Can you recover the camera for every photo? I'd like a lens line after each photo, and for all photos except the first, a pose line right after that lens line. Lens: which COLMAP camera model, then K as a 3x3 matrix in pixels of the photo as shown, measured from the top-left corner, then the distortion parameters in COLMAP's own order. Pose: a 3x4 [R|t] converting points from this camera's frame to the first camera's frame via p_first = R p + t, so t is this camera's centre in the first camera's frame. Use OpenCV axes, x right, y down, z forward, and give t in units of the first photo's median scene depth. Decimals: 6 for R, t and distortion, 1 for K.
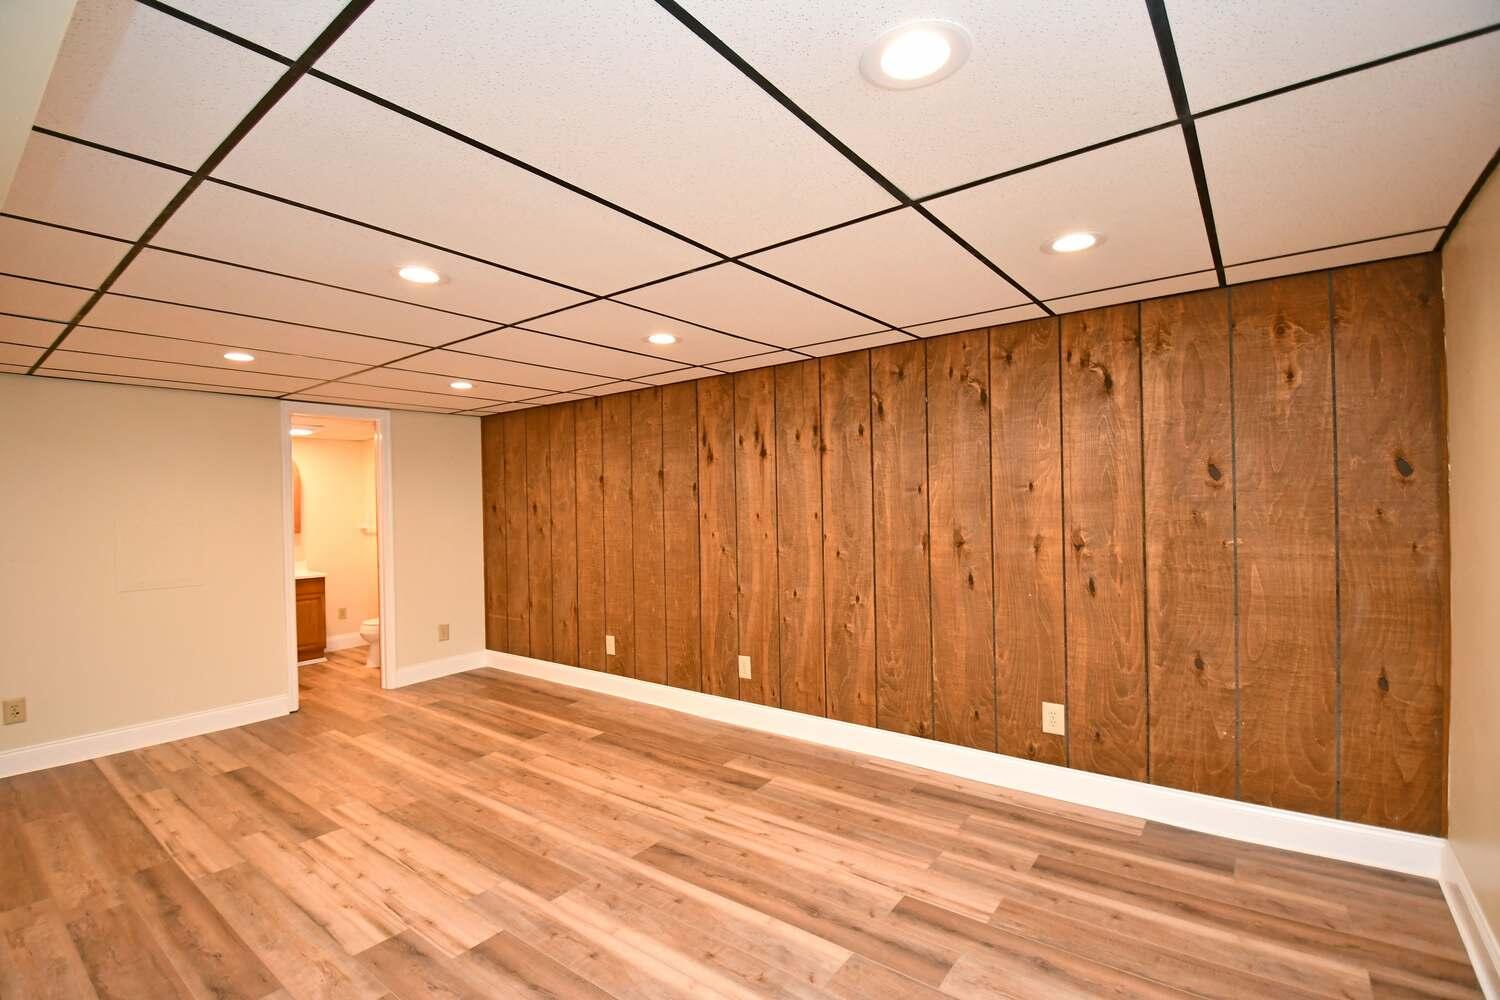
lens RADIAL K [[674.0, 0, 753.5], [0, 674.0, 505.4], [0, 0, 1]] dist [-0.030748, -0.001361]
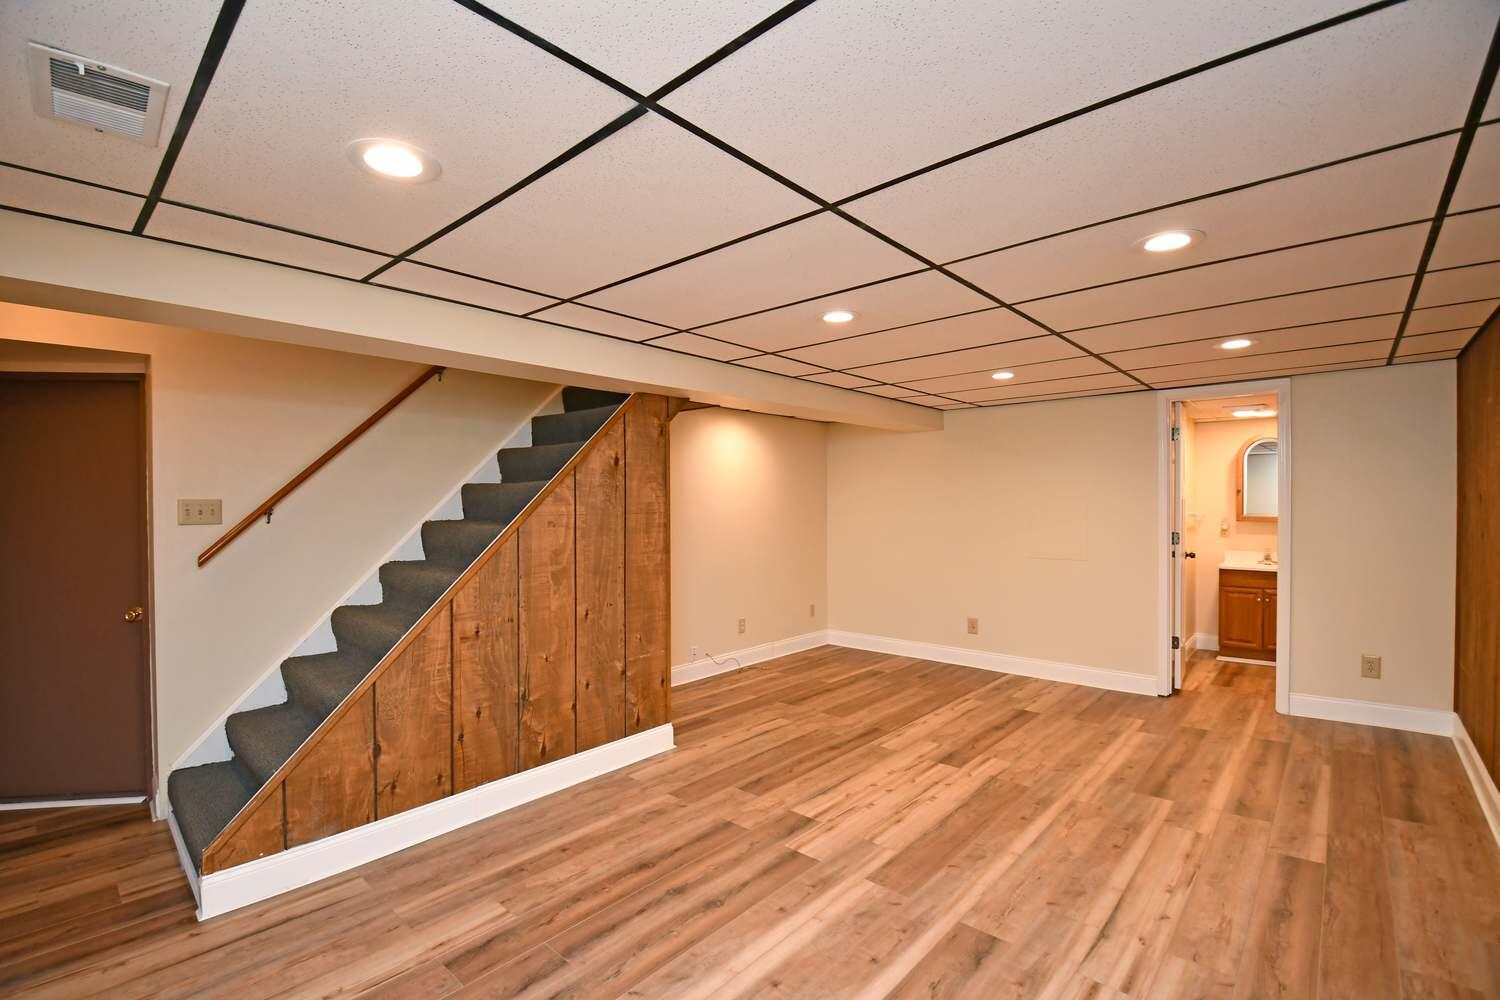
lens RADIAL K [[674.0, 0, 753.3], [0, 674.0, 497.7], [0, 0, 1]] dist [-0.030748, -0.001361]
pose [[-0.088851, 0.017940, -0.995883, 0.568298], [-0.000895, 0.999836, 0.018091, -0.019594], [0.996045, 0.002499, -0.088820, 0.695111]]
